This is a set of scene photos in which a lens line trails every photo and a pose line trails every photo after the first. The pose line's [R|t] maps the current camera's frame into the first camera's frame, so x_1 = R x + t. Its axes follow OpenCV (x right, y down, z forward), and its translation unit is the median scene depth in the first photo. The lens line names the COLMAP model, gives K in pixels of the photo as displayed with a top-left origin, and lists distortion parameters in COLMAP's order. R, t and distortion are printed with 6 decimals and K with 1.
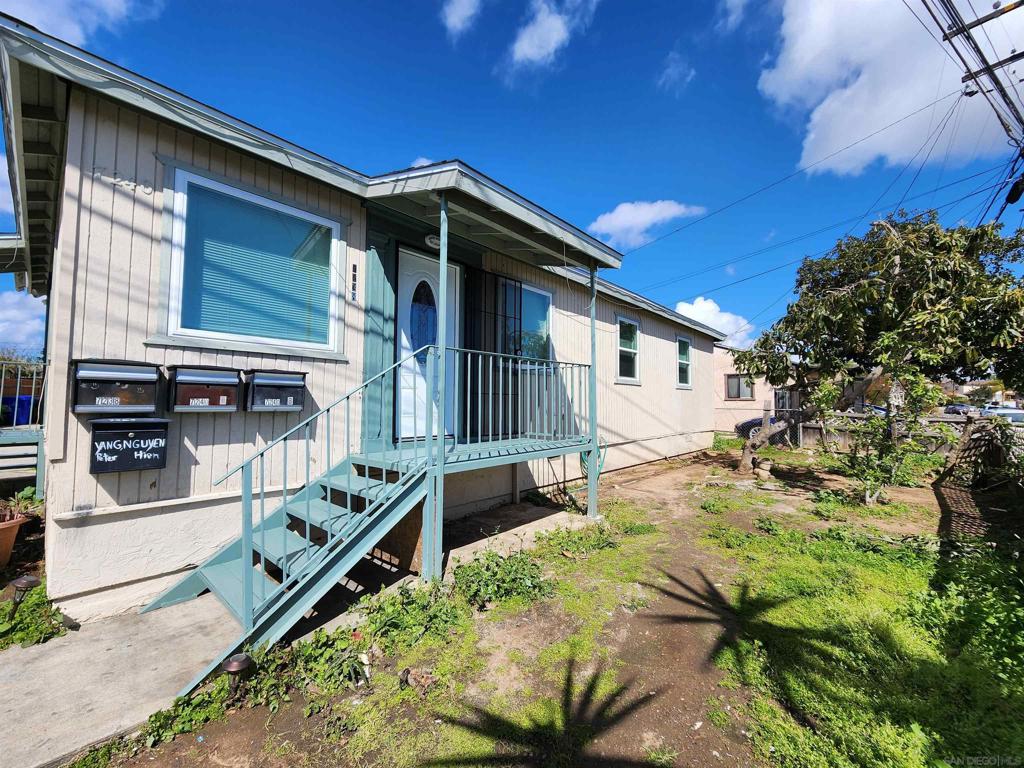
lens RADIAL K [[421.6, 0, 522.8], [0, 421.6, 381.4], [0, 0, 1]] dist [0.000156, -0.001712]
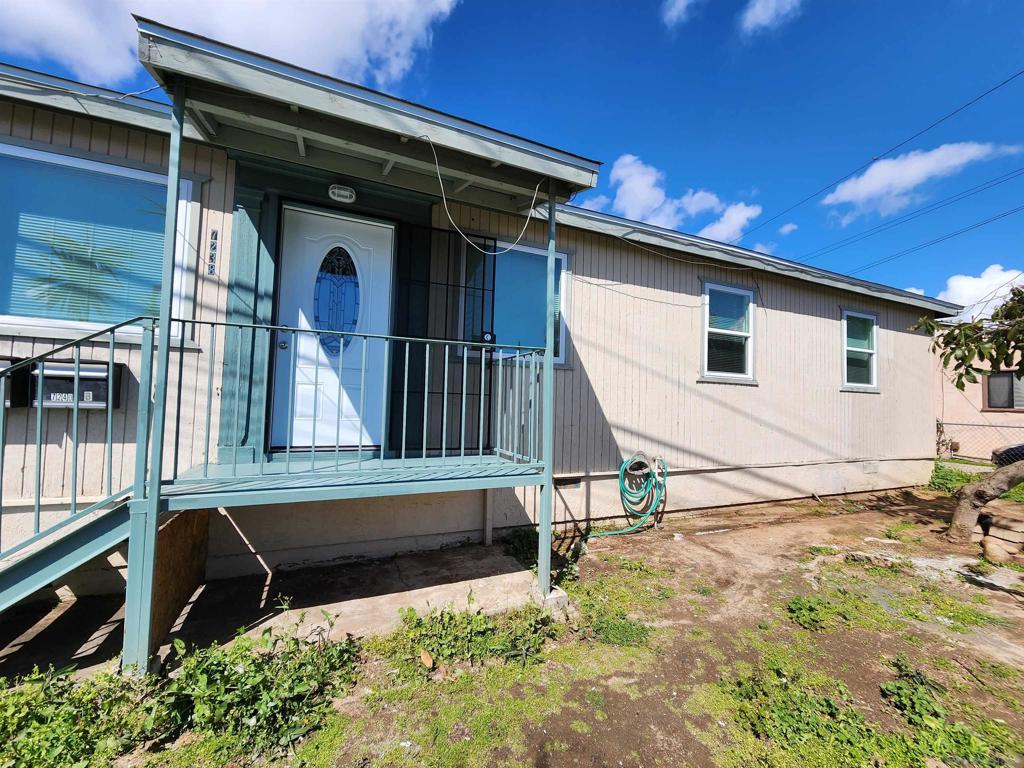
lens RADIAL K [[421.6, 0, 505.7], [0, 421.6, 387.7], [0, 0, 1]] dist [0.000156, -0.001712]
pose [[0.905501, -0.005009, -0.424314, 0.360945], [0.004588, 0.999987, -0.002015, 0.023875], [0.424319, -0.000122, 0.905513, 0.402167]]
